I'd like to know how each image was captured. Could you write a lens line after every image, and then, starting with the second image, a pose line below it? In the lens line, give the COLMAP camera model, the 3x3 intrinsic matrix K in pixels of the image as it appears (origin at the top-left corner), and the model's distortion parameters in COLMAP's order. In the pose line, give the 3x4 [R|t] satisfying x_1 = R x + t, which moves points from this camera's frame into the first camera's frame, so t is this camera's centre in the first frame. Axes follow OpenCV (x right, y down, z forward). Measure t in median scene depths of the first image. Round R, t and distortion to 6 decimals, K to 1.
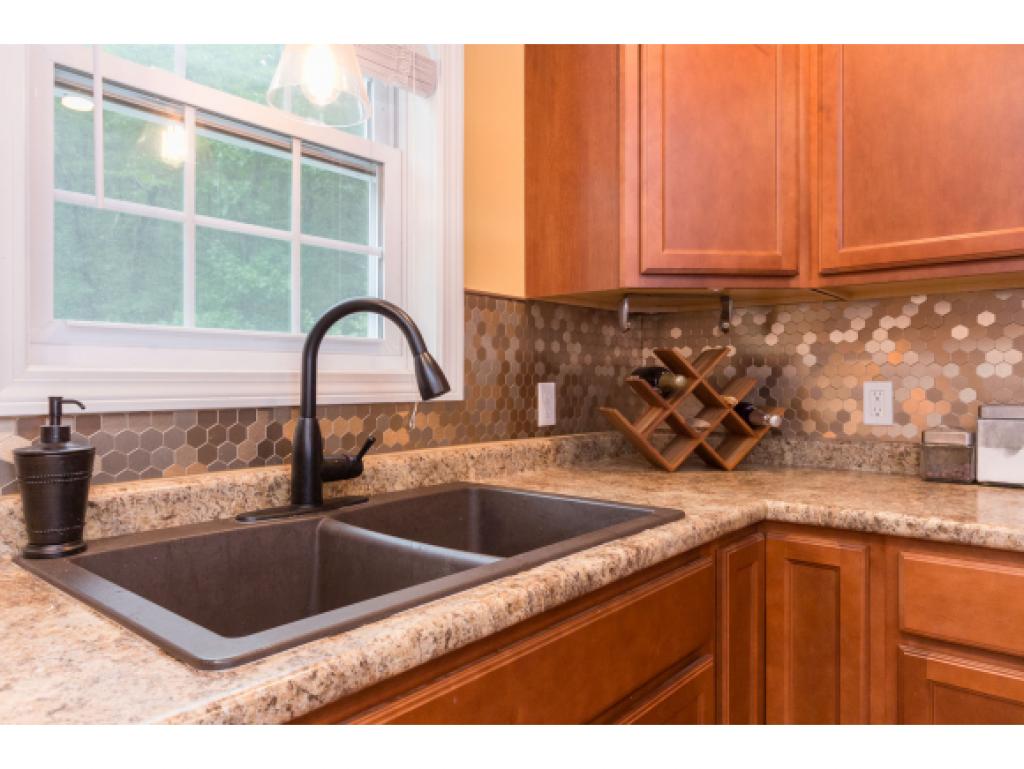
lens RADIAL K [[673.2, 0, 541.1], [0, 673.2, 383.4], [0, 0, 1]] dist [0.002212, 0.000836]
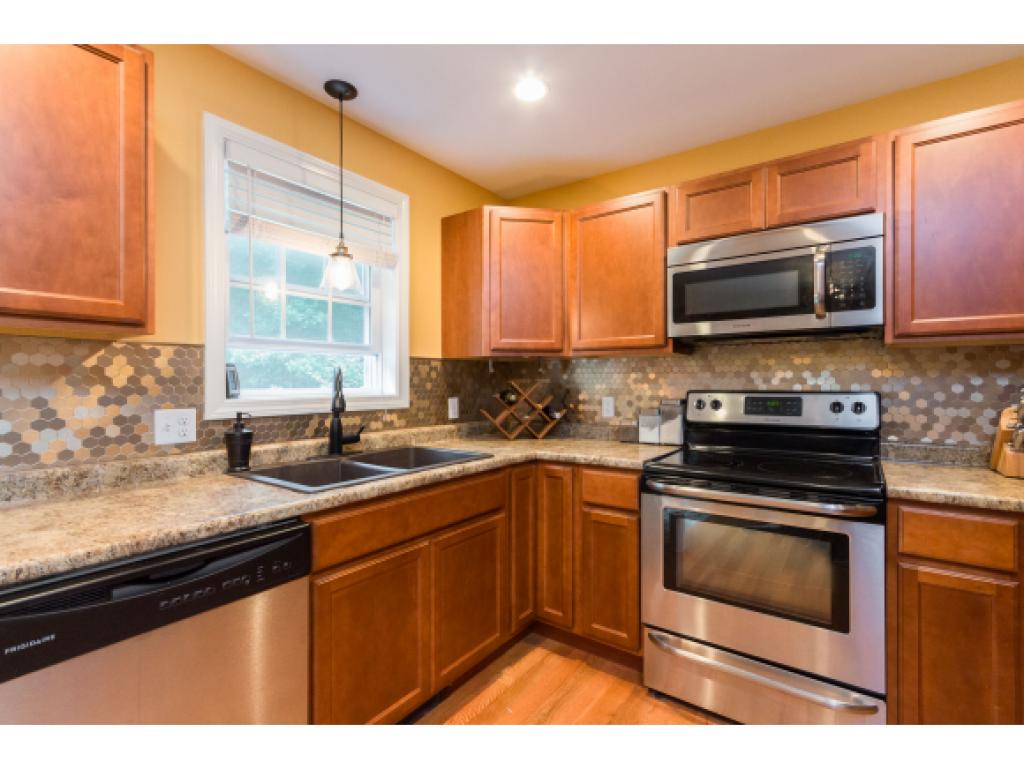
lens RADIAL K [[465.3, 0, 537.9], [0, 465.3, 382.6], [0, 0, 1]] dist [0.001022, 0.000176]
pose [[0.996579, -0.001332, 0.082639, 0.187596], [0.001607, 0.999993, -0.003255, -0.054483], [-0.082634, 0.003377, 0.996574, -0.573025]]
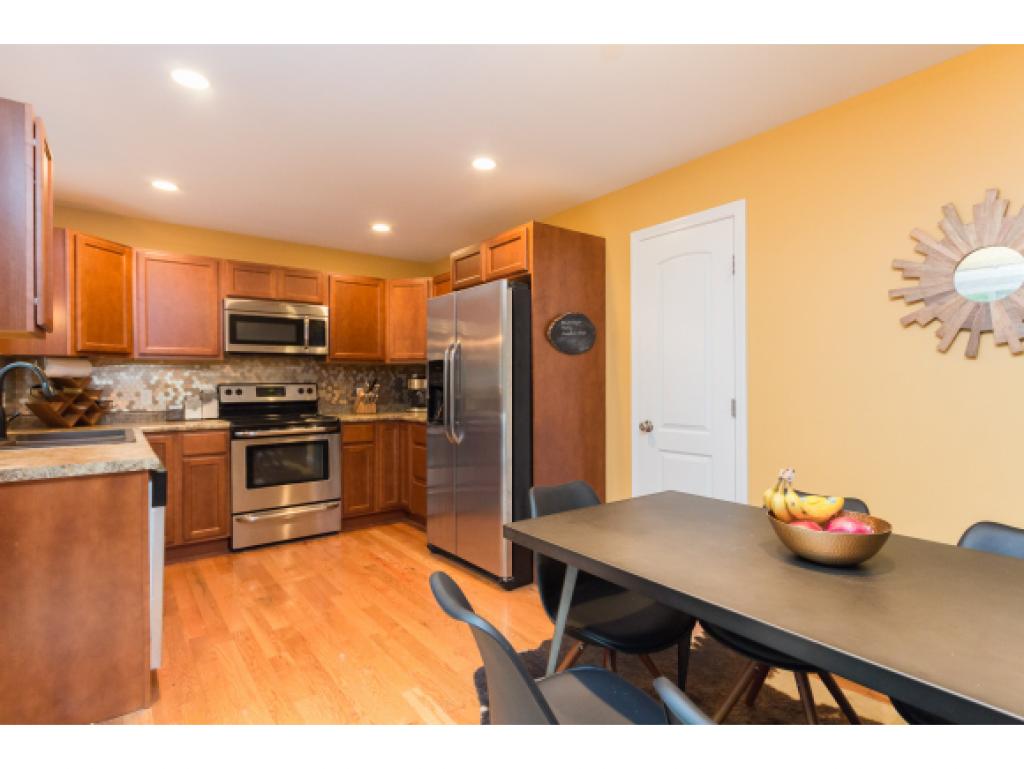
lens RADIAL K [[505.0, 0, 512.0], [0, 505.0, 384.5], [0, 0, 1]] dist [-0.001827, -0.000017]
pose [[0.213623, -0.004028, 0.976908, -1.531630], [0.010983, 0.999938, 0.001721, -0.015050], [-0.976854, 0.010362, 0.213654, -1.178642]]
